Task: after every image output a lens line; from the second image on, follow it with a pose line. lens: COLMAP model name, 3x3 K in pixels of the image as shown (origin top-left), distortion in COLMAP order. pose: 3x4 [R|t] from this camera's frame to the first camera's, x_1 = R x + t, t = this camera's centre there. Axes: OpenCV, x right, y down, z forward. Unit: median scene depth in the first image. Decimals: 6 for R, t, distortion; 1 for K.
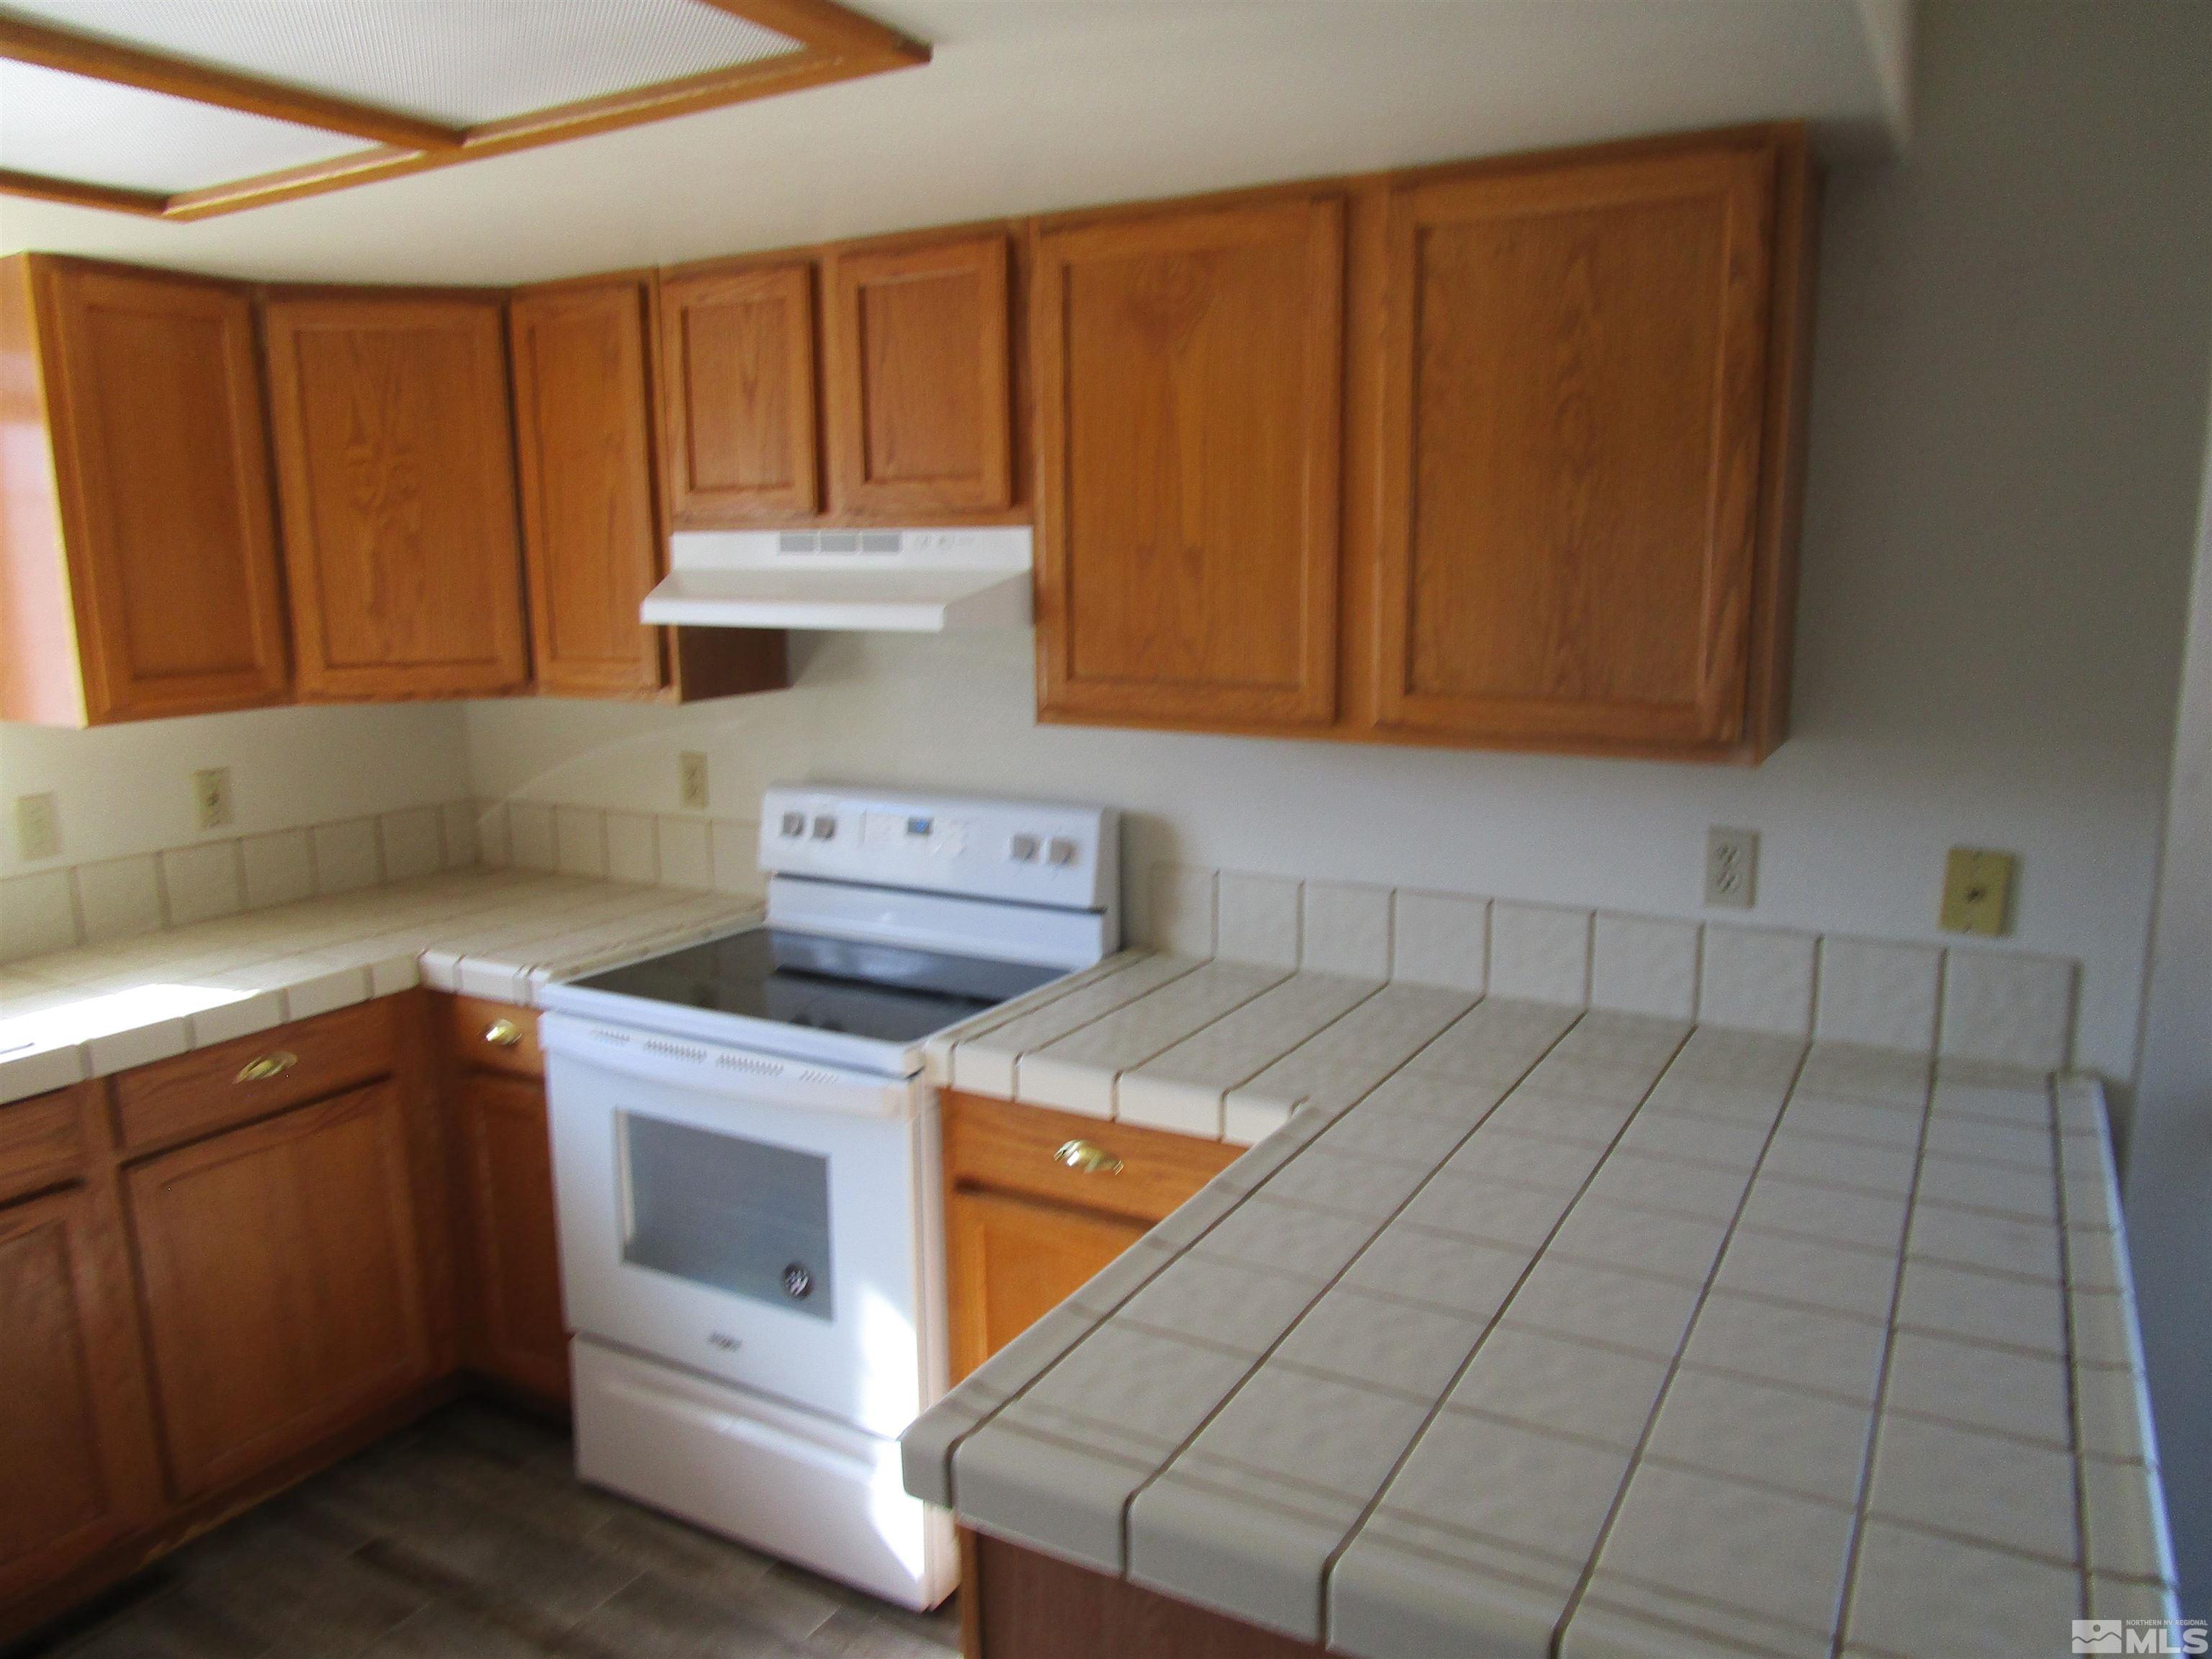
lens RADIAL K [[1567.9, 0, 1106.0], [0, 1567.9, 829.5], [0, 0, 1]] dist [-0.091507, 0.077490]
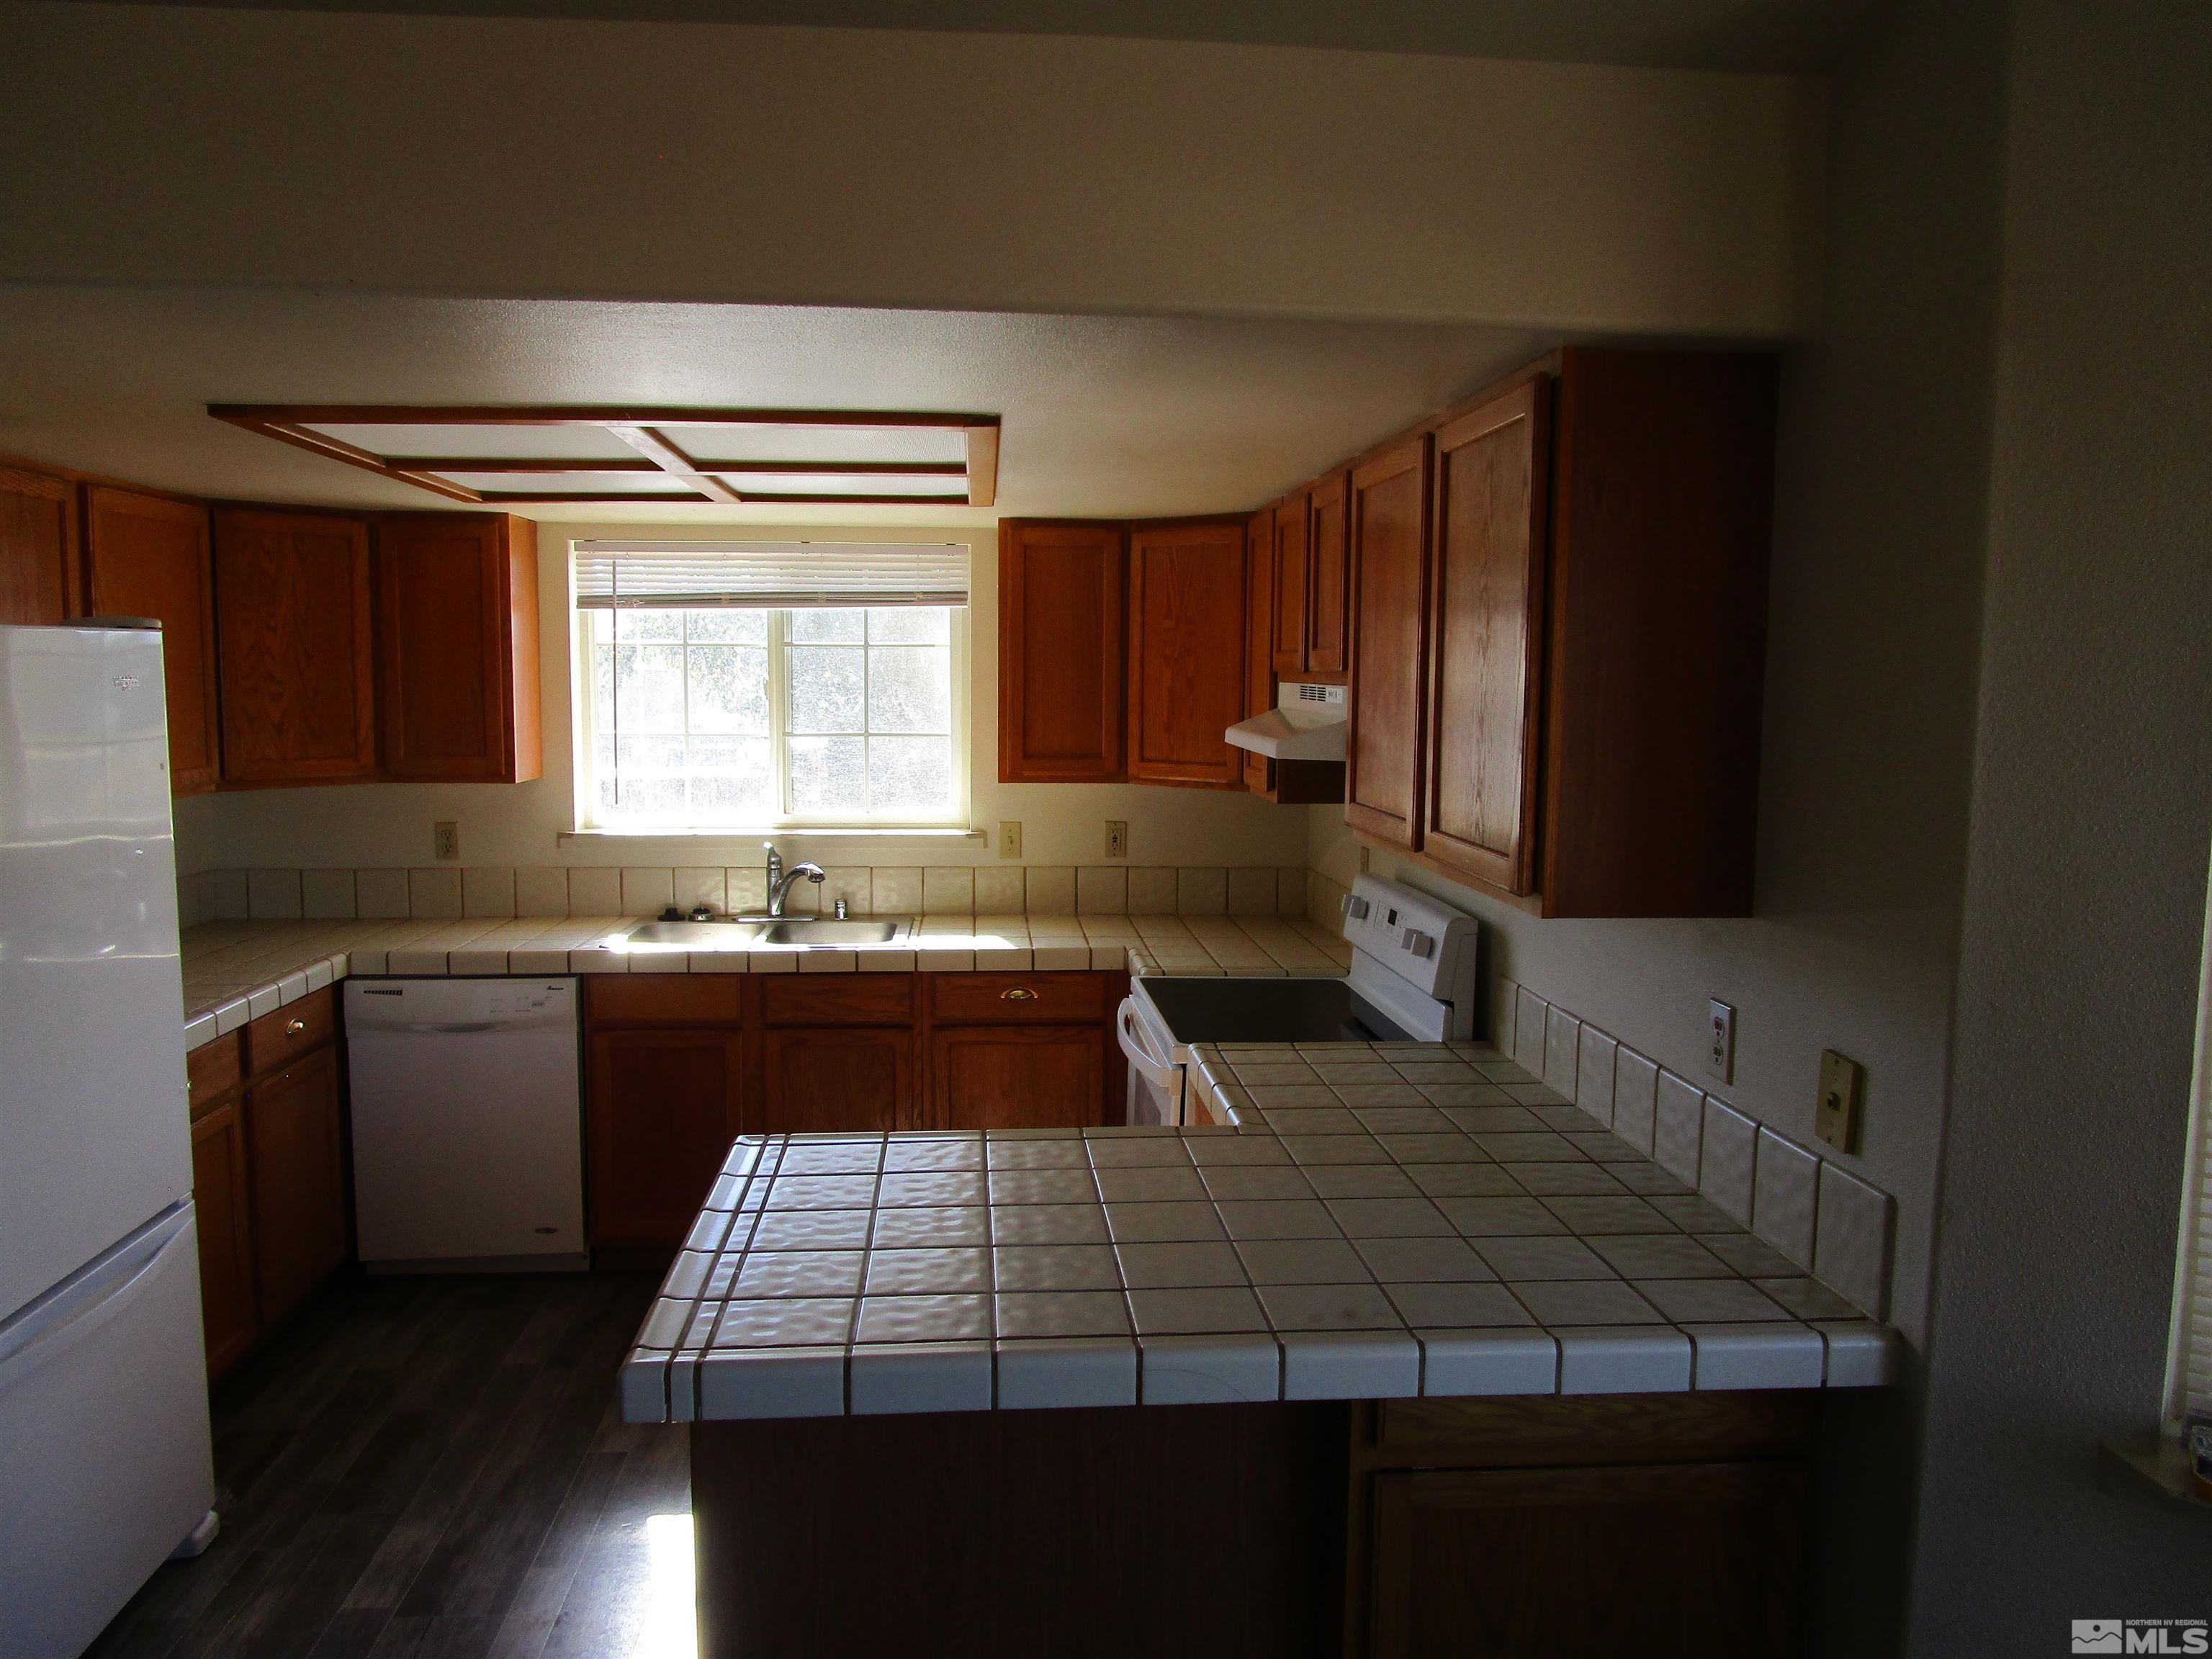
lens RADIAL K [[1567.9, 0, 1106.0], [0, 1567.9, 829.5], [0, 0, 1]] dist [-0.091507, 0.077490]
pose [[0.568807, 0.098988, -0.816492, 0.814219], [-0.164680, 0.986335, 0.004856, -0.040892], [0.805816, 0.131698, 0.577336, 0.073122]]
